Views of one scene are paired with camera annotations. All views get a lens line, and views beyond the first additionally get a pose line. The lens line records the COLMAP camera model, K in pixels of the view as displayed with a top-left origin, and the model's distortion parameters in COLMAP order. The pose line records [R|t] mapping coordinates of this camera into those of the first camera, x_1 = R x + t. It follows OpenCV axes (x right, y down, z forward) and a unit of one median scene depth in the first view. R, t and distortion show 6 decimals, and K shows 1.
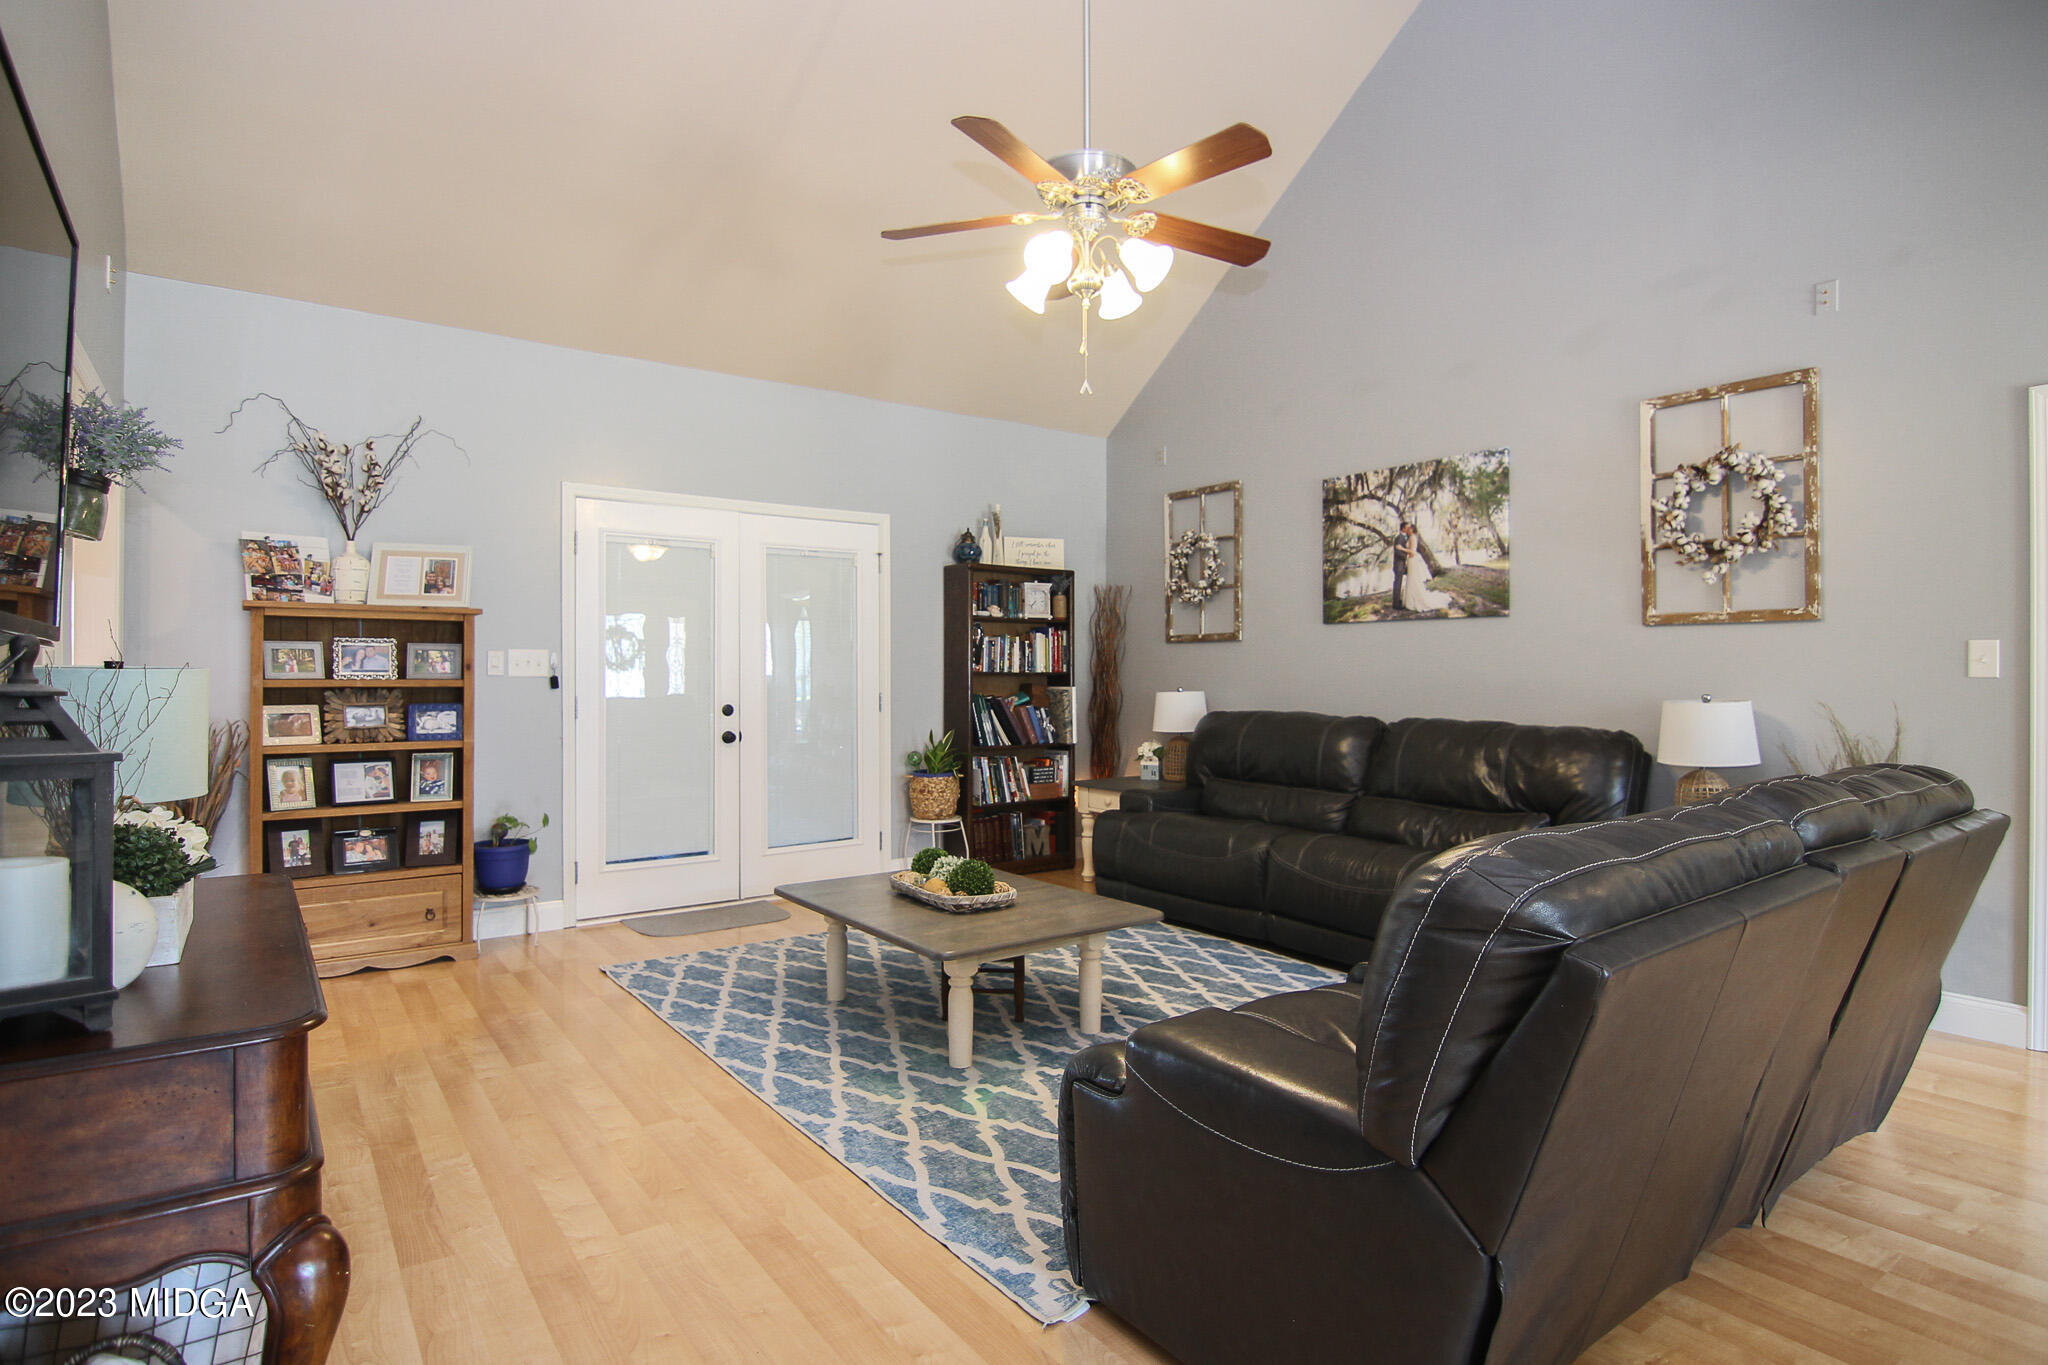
lens RADIAL K [[1069.6, 0, 1011.5], [0, 1069.6, 677.3], [0, 0, 1]] dist [-0.009010, -0.006849]
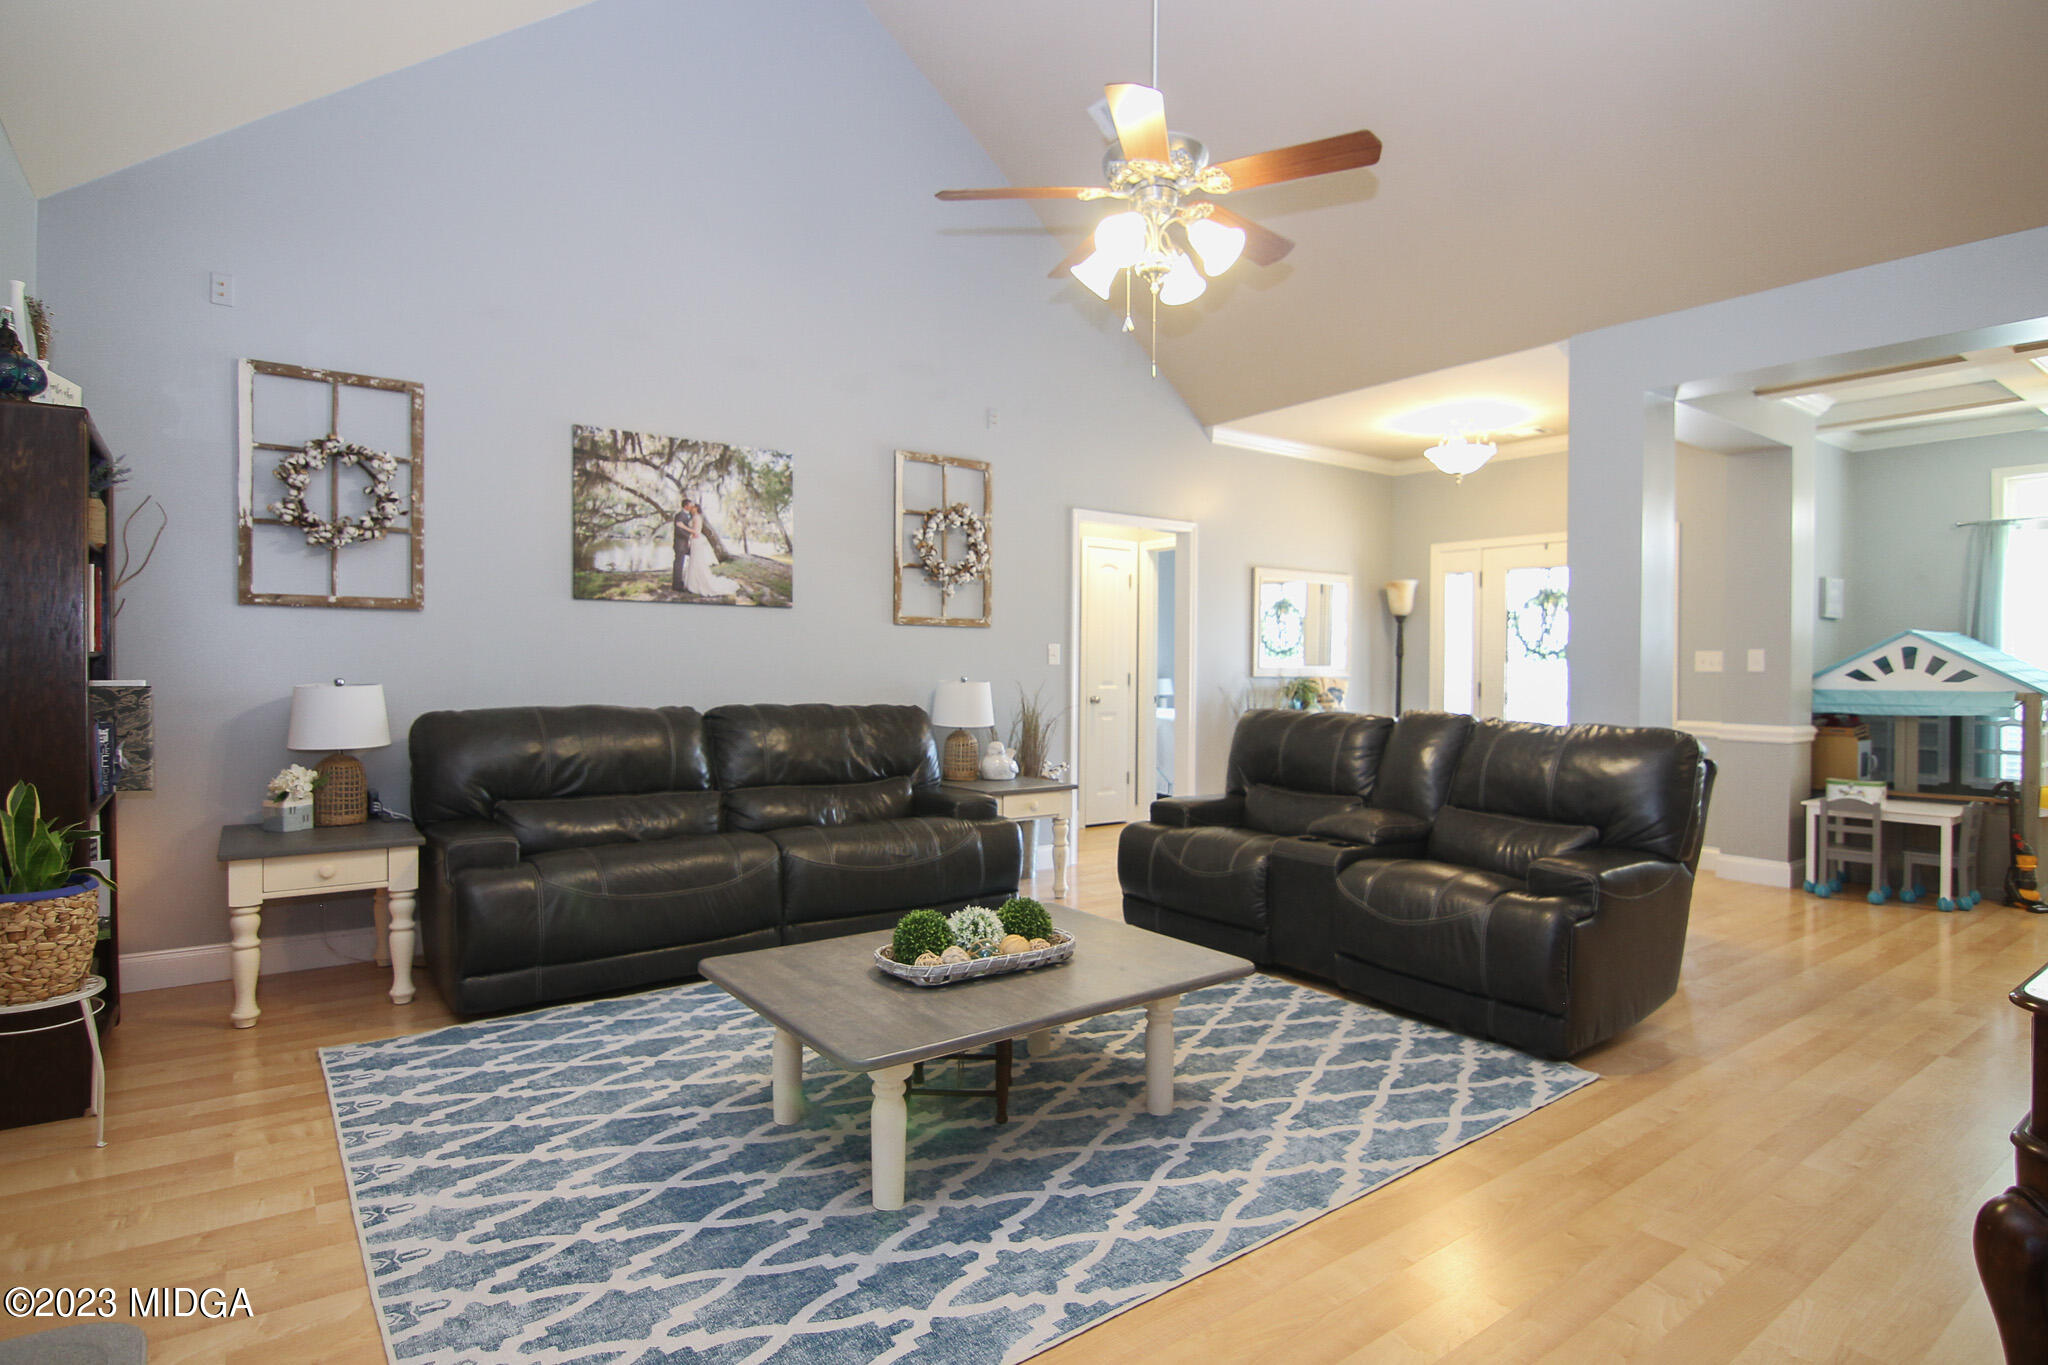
lens RADIAL K [[1069.6, 0, 1012.6], [0, 1069.6, 674.6], [0, 0, 1]] dist [-0.009010, -0.006849]
pose [[-0.015930, -0.009466, 0.999828, -0.612311], [-0.003555, 0.999949, 0.009410, -0.000096], [-0.999867, -0.003405, -0.015963, 0.761902]]
